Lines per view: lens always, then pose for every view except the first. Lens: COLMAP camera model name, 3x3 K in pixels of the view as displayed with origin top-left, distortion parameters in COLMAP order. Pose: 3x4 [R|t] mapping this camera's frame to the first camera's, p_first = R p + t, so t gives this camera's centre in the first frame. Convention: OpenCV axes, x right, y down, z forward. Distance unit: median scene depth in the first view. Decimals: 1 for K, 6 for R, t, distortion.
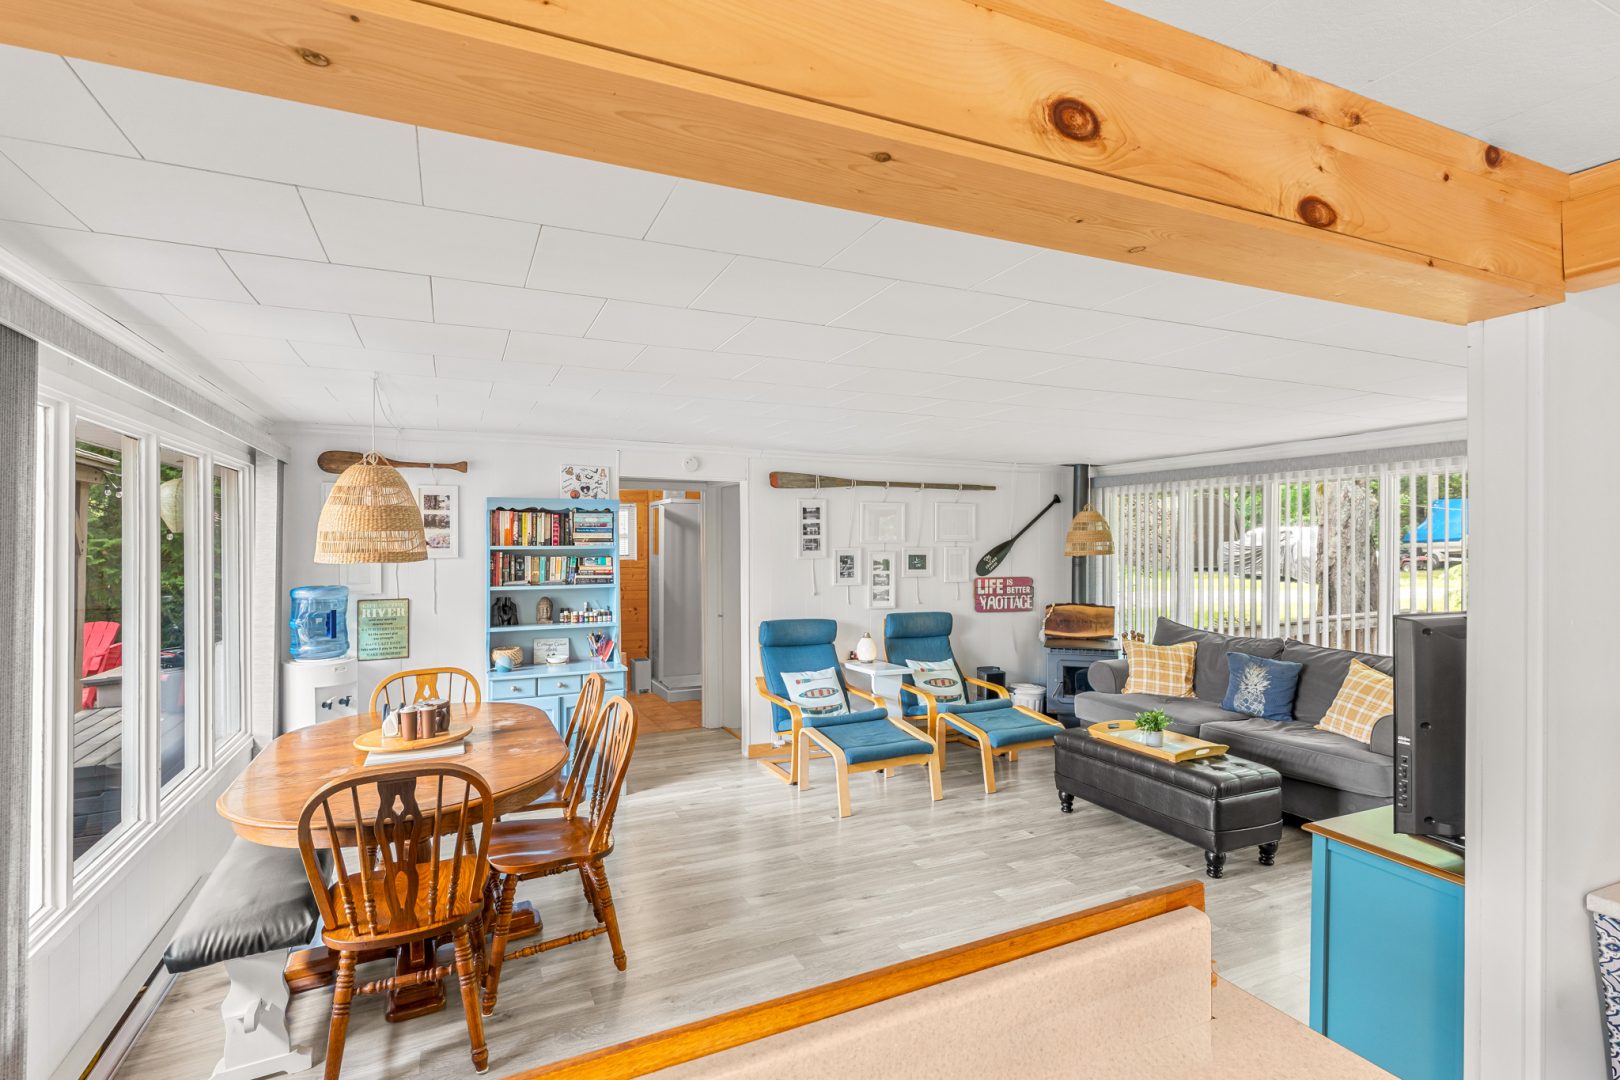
lens RADIAL K [[778.1, 0, 813.7], [0, 778.1, 545.5], [0, 0, 1]] dist [0.004252, 0.001541]
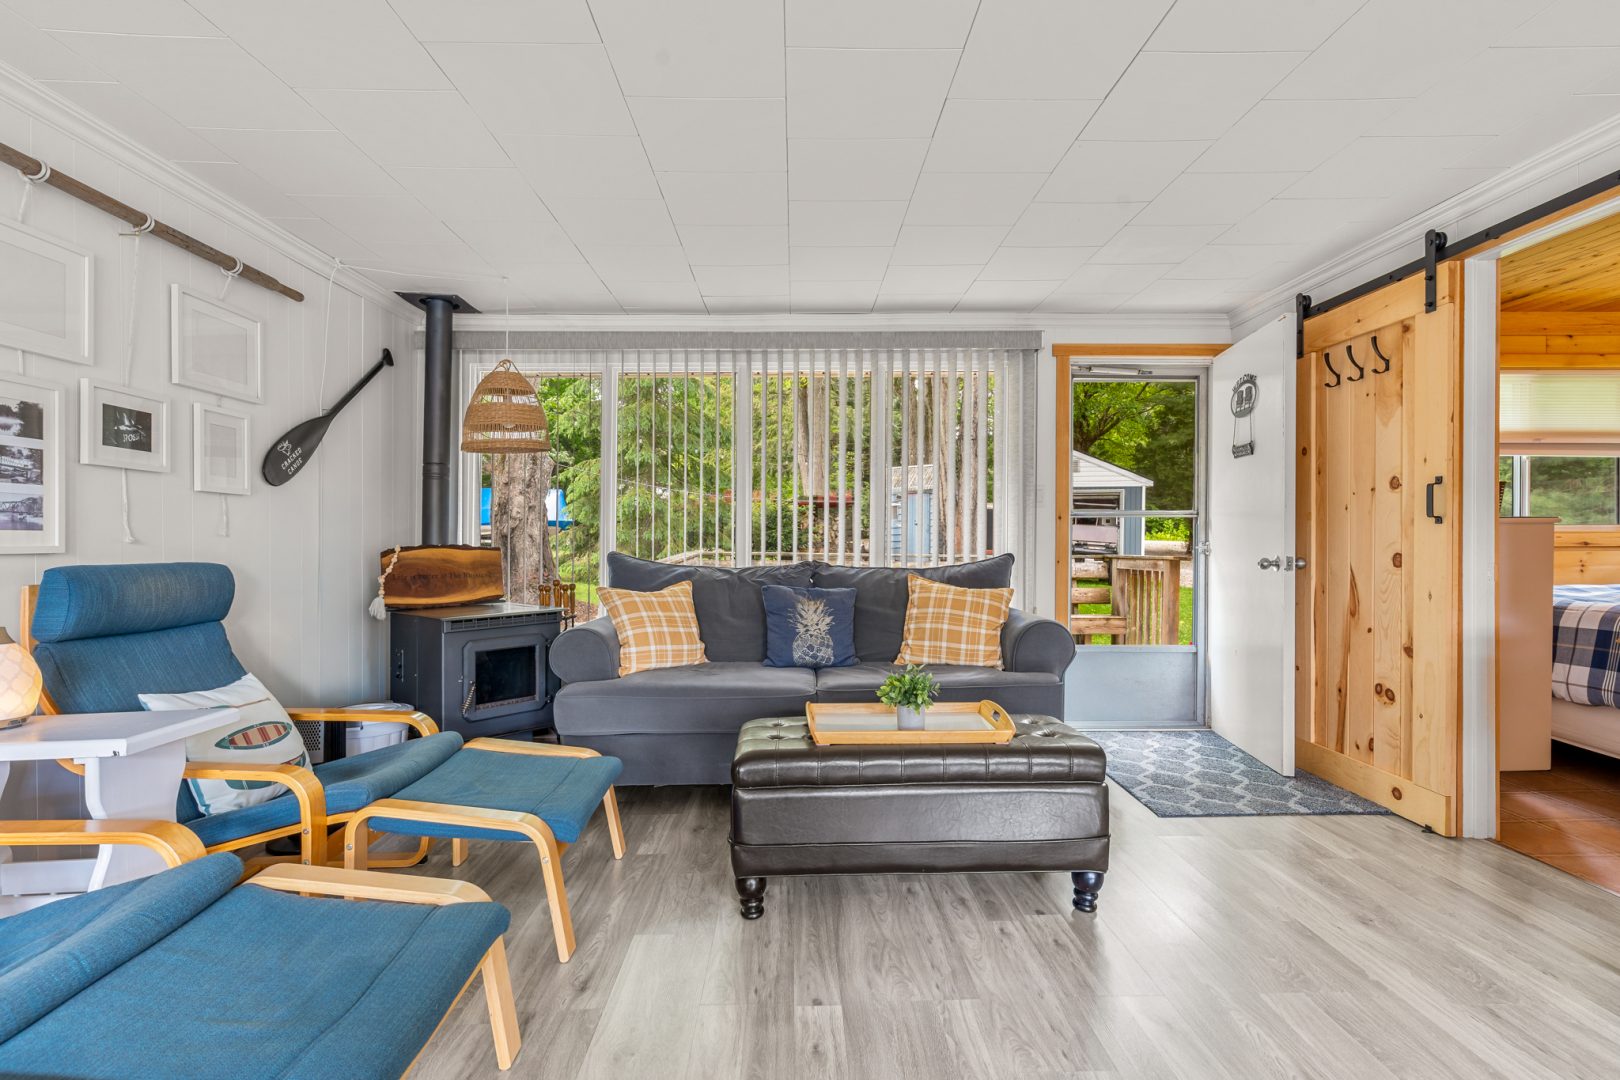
lens RADIAL K [[778.1, 0, 809.4], [0, 778.1, 537.3], [0, 0, 1]] dist [0.004252, 0.001541]
pose [[0.373143, 0.000855, 0.927774, -0.106188], [0.011347, 0.999921, -0.005485, 0.093520], [-0.927705, 0.012574, 0.373104, 0.675739]]
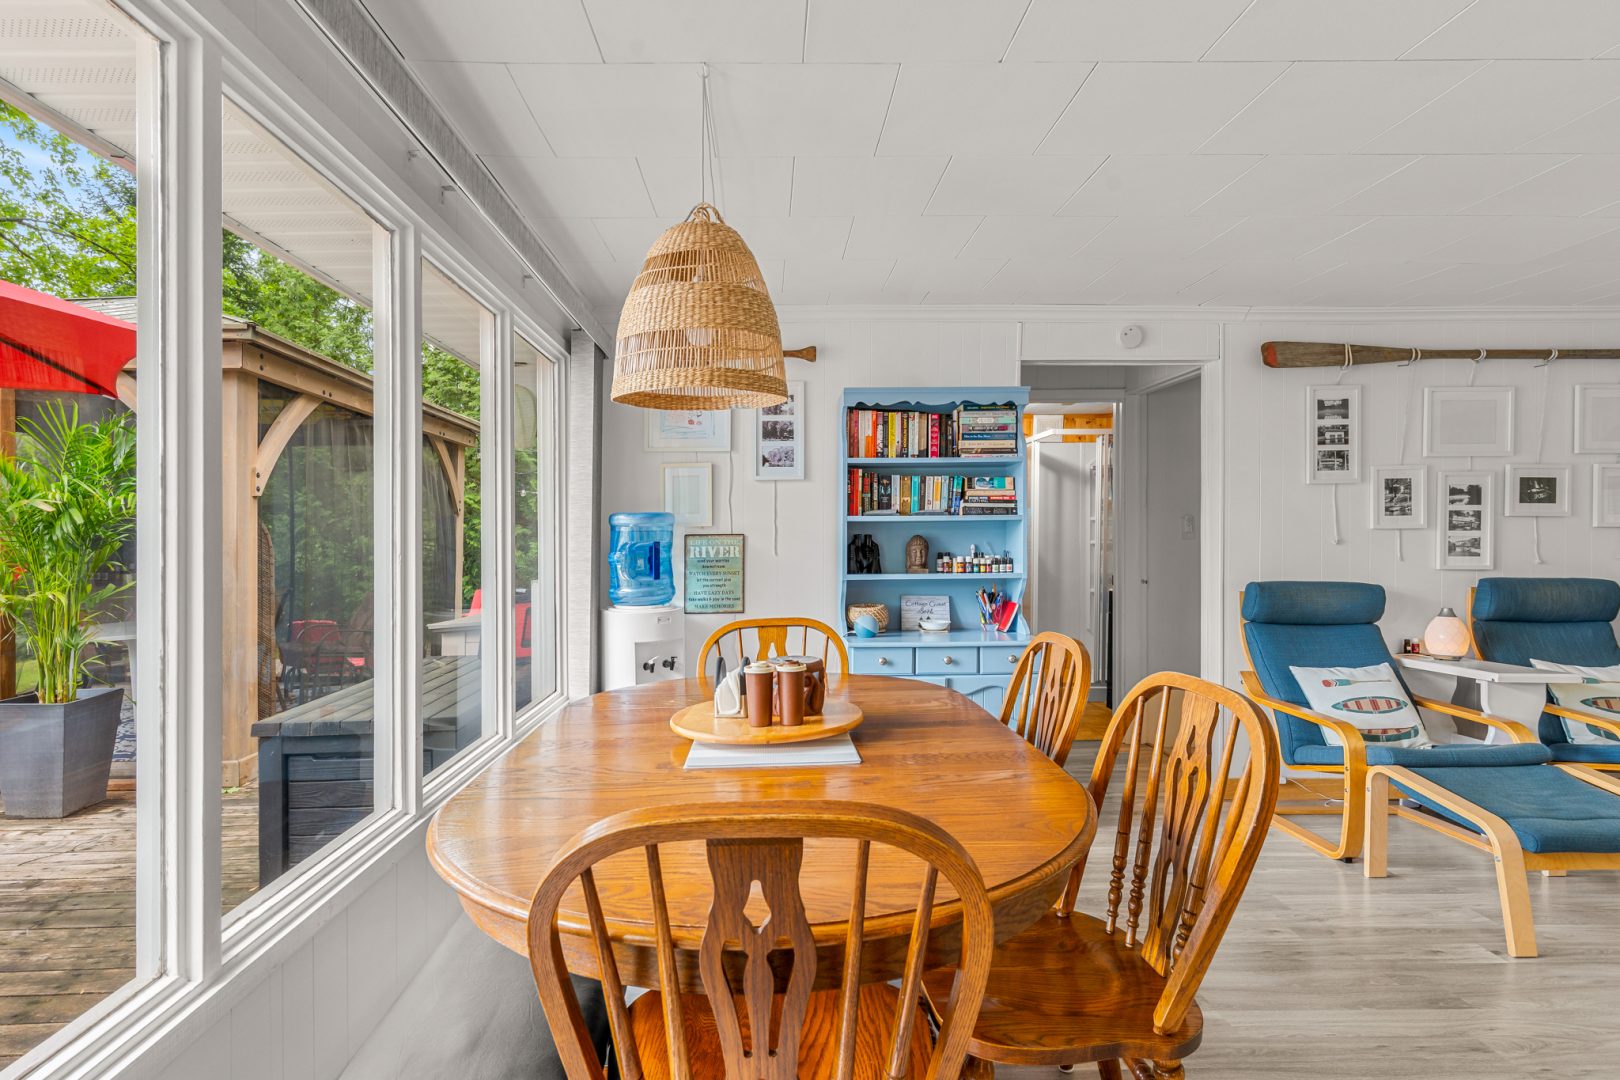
lens RADIAL K [[778.1, 0, 796.7], [0, 778.1, 550.1], [0, 0, 1]] dist [0.004252, 0.001541]
pose [[0.922794, 0.004736, -0.385264, -0.175715], [-0.003388, 0.999986, 0.004178, 0.077001], [0.385278, -0.002550, 0.922797, 0.313175]]
